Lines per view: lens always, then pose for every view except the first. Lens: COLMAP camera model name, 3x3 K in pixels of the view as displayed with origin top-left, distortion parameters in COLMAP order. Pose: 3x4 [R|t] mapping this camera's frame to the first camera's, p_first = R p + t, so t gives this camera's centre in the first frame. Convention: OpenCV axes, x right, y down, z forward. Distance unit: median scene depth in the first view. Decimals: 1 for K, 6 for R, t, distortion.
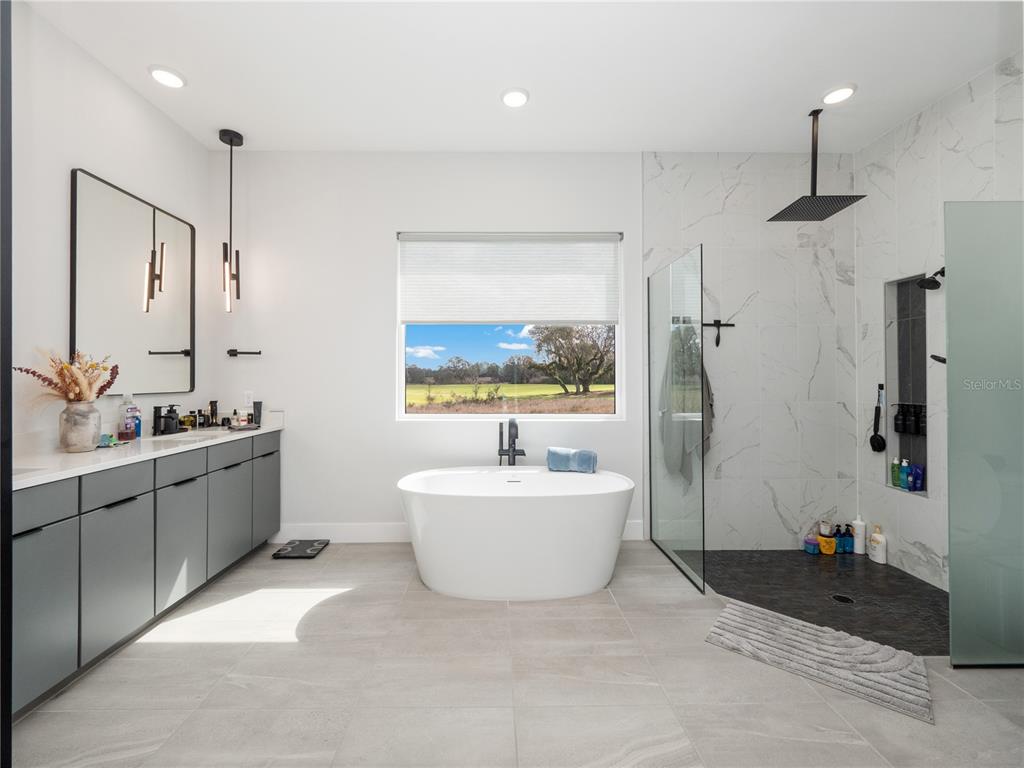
lens RADIAL K [[453.9, 0, 505.6], [0, 453.9, 410.9], [0, 0, 1]] dist [0.001098, -0.005347]
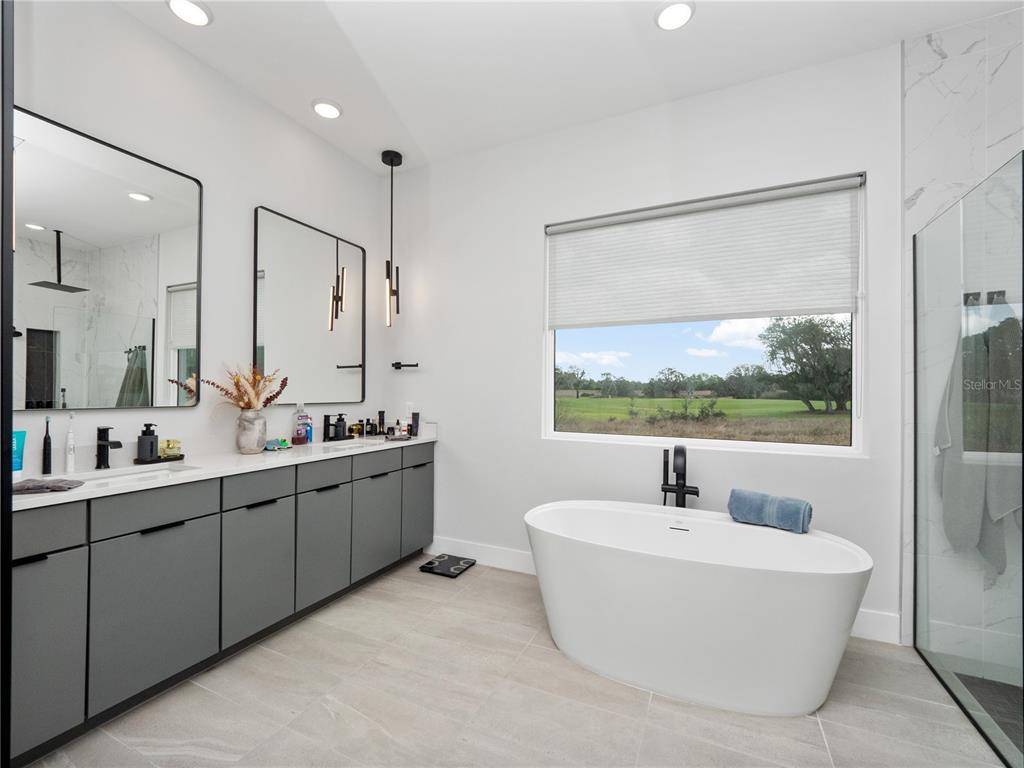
lens RADIAL K [[453.9, 0, 505.6], [0, 453.9, 410.9], [0, 0, 1]] dist [0.001098, -0.005347]
pose [[0.889745, 0.026884, -0.455666, 0.101302], [-0.039521, 0.999053, -0.018226, -0.014644], [0.454744, 0.034225, 0.889964, 0.188549]]
